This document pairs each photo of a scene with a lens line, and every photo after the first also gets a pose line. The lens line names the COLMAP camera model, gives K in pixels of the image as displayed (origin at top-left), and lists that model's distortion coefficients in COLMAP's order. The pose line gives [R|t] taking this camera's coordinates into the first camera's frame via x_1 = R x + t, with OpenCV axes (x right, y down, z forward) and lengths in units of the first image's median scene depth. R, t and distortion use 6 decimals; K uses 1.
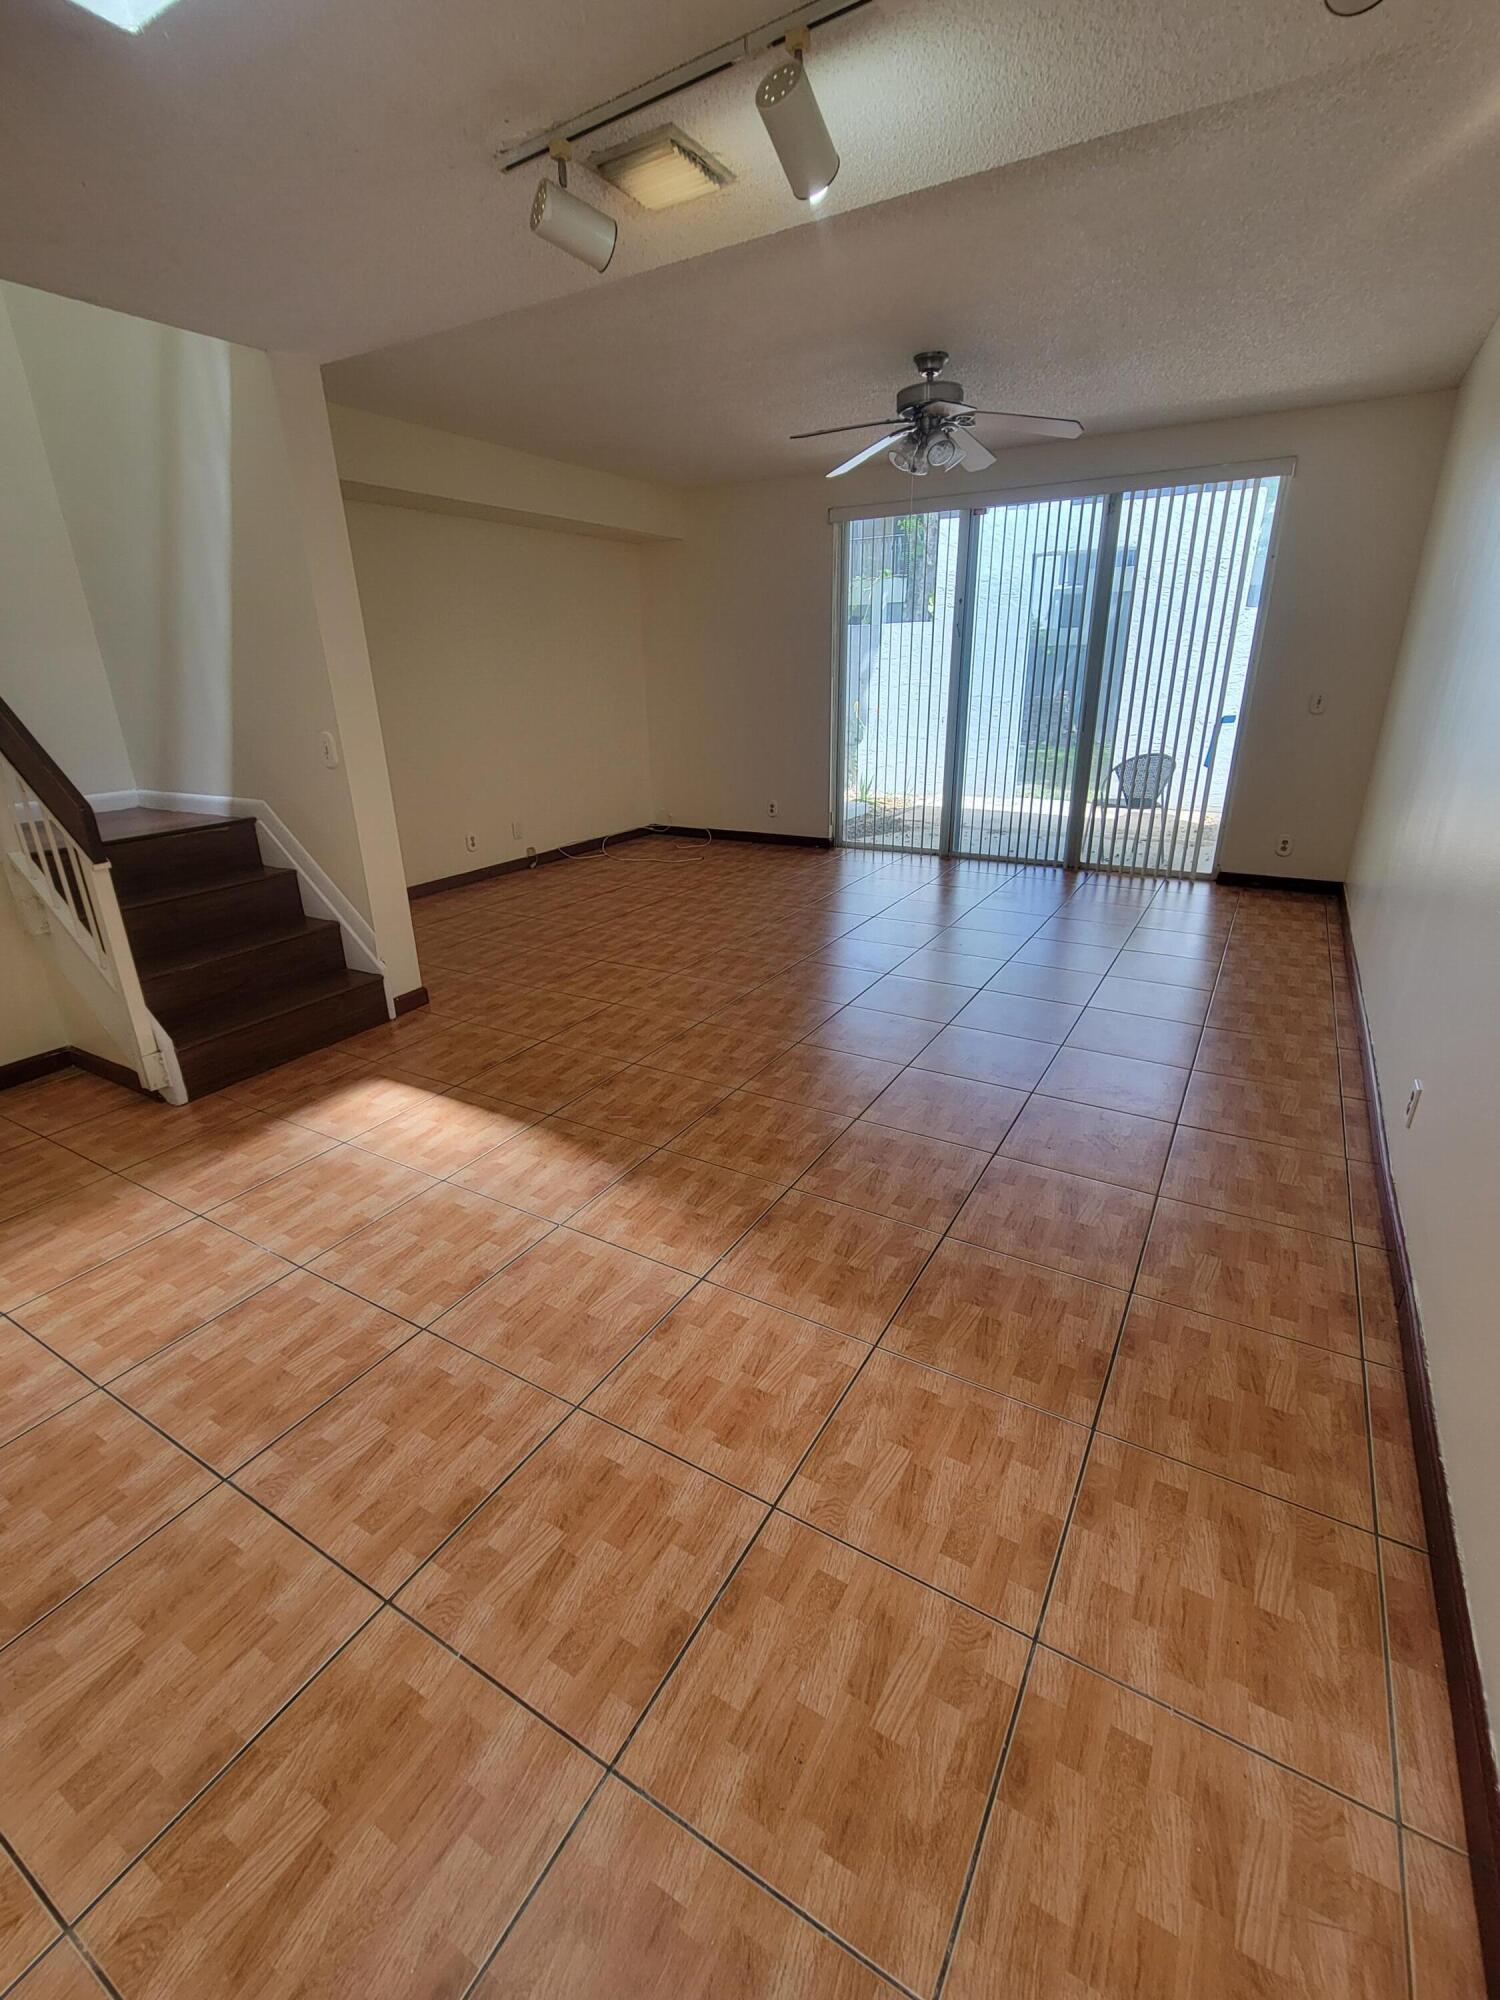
lens RADIAL K [[868.2, 0, 803.5], [0, 868.2, 996.2], [0, 0, 1]] dist [0.000694, -0.000065]
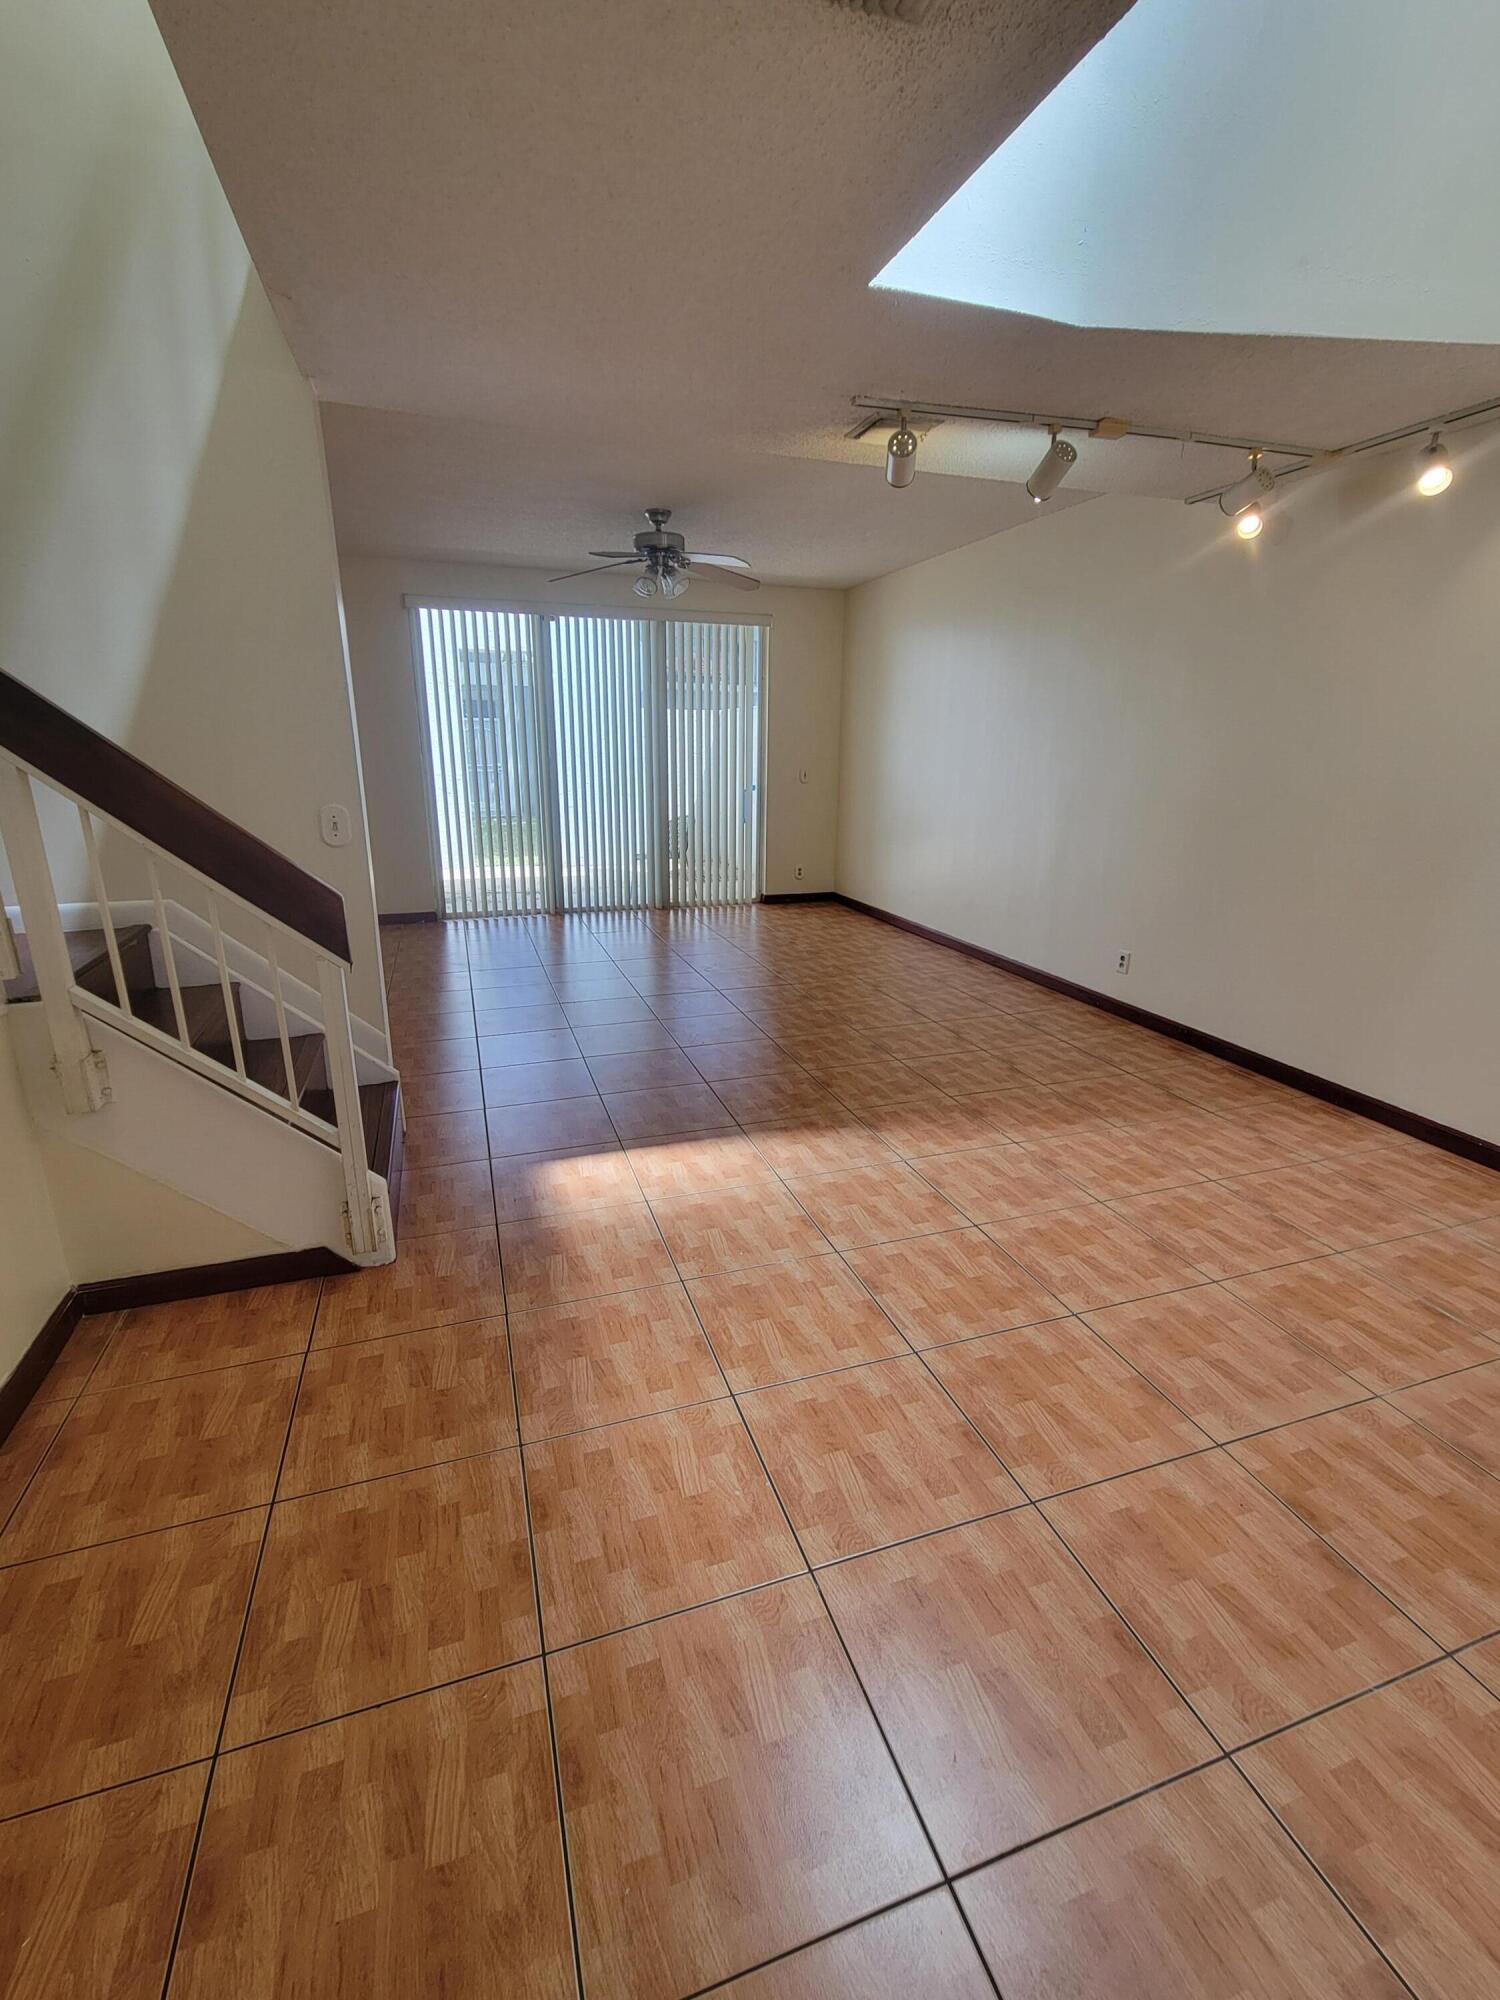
lens RADIAL K [[822.9, 0, 732.7], [0, 822.9, 1020.1], [0, 0, 1]] dist [-0.002699, 0.000281]
pose [[0.680483, -0.210831, 0.701779, -1.239411], [0.244278, 0.968200, 0.054005, -0.072368], [-0.690848, 0.134679, 0.710345, 0.248400]]
